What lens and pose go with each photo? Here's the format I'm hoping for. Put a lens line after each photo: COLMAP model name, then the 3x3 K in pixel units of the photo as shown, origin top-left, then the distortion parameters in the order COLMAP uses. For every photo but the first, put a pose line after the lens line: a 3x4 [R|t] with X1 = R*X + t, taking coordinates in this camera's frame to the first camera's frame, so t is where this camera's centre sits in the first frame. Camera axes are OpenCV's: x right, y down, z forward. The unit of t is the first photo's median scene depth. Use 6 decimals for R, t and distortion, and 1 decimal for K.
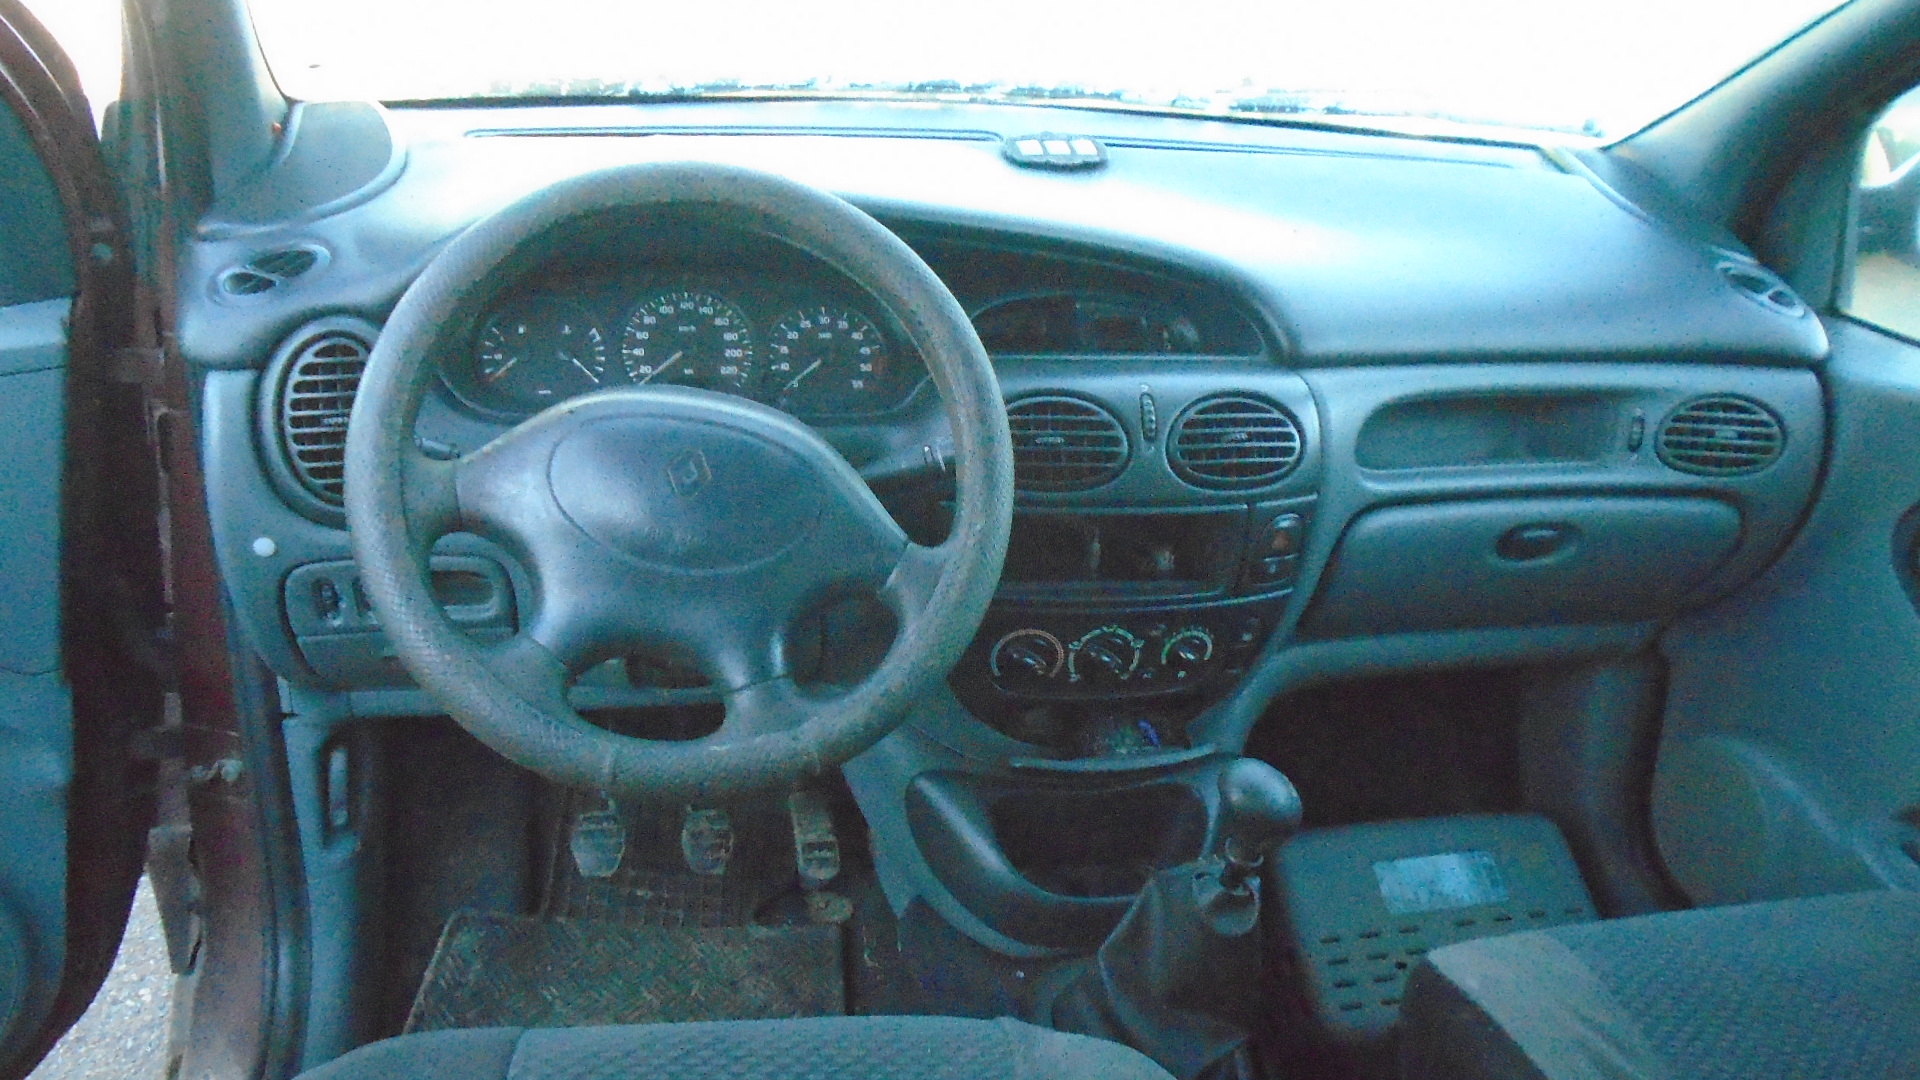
lens RADIAL K [[1519.4, 0, 959.9], [0, 1519.4, 576.9], [0, 0, 1]] dist [-0.006781, 0.001706]
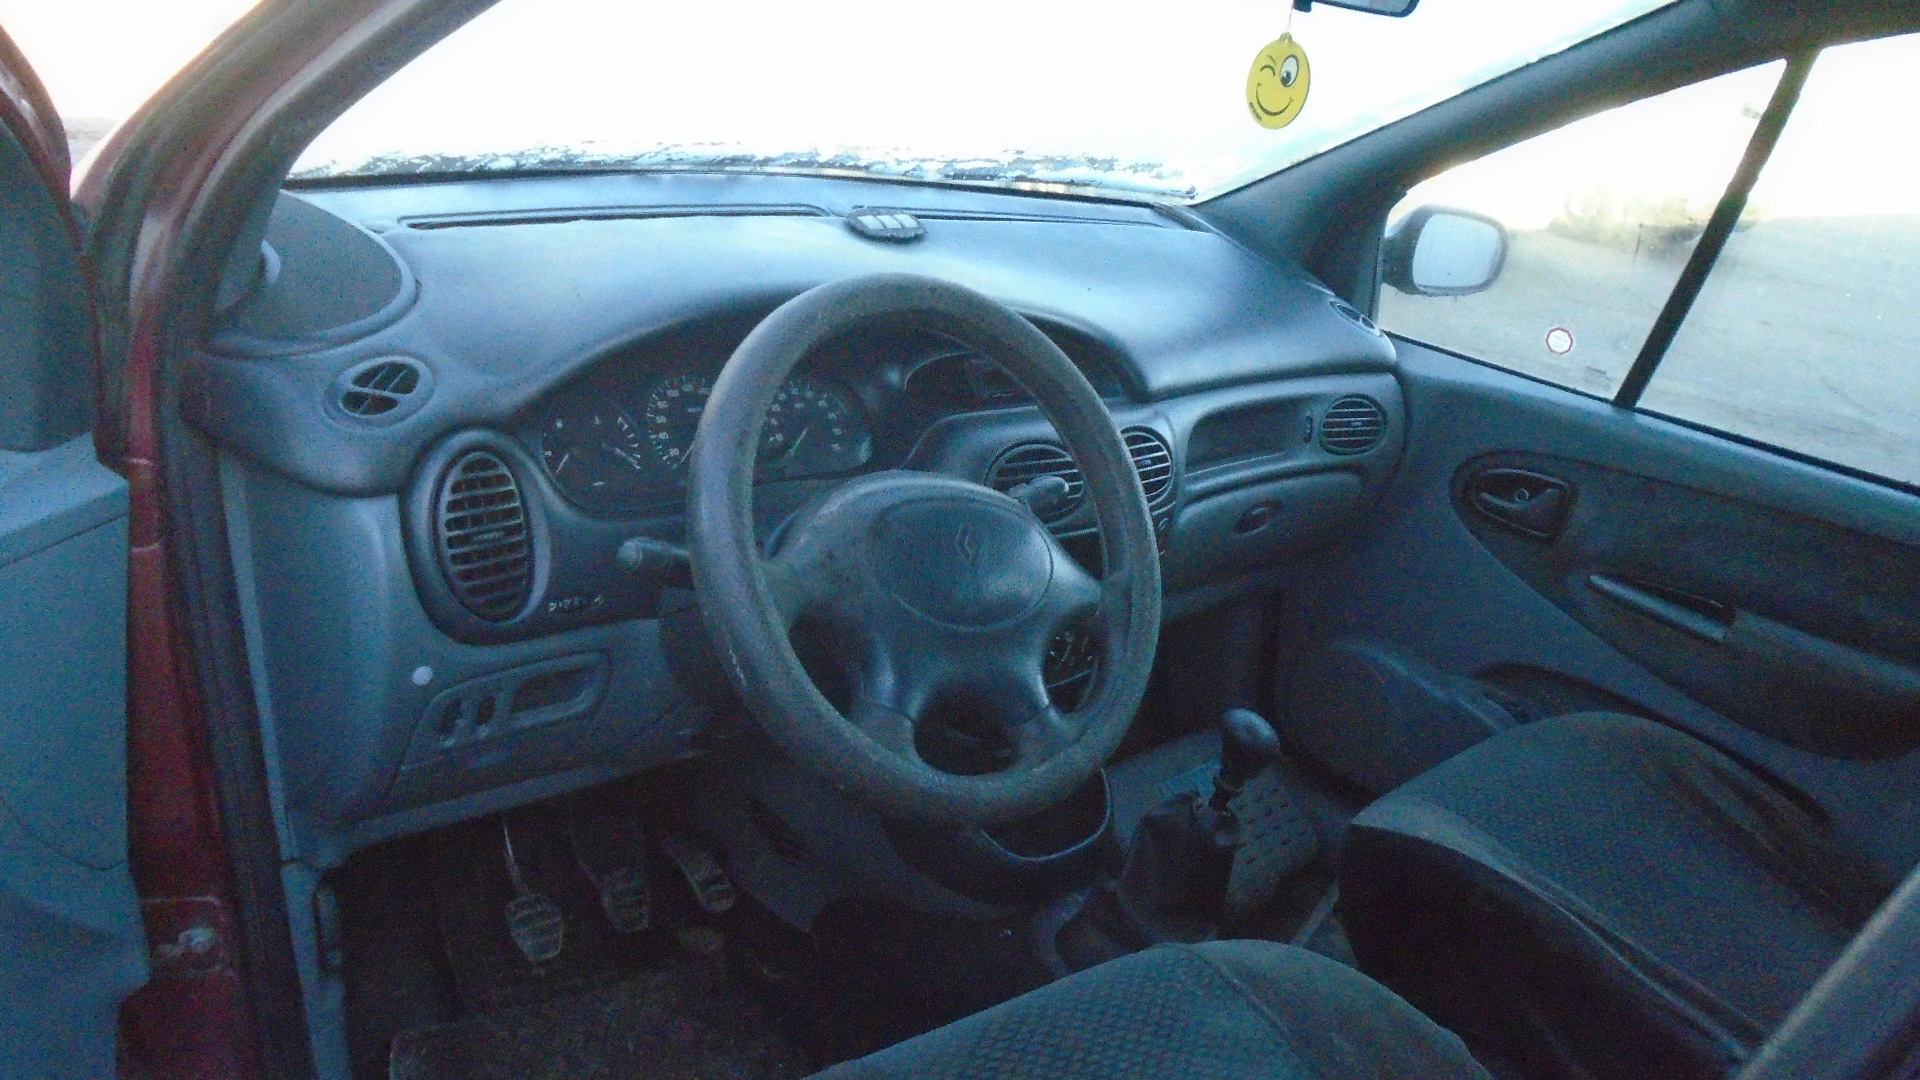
lens RADIAL K [[1510.8, 0, 946.5], [0, 1510.8, 540.2], [0, 0, 1]] dist [0.007374, 0.001653]
pose [[0.861695, -0.119863, 0.493067, -0.495746], [0.125804, 0.991827, 0.021252, -0.065479], [-0.491585, 0.043716, 0.869732, 0.003143]]
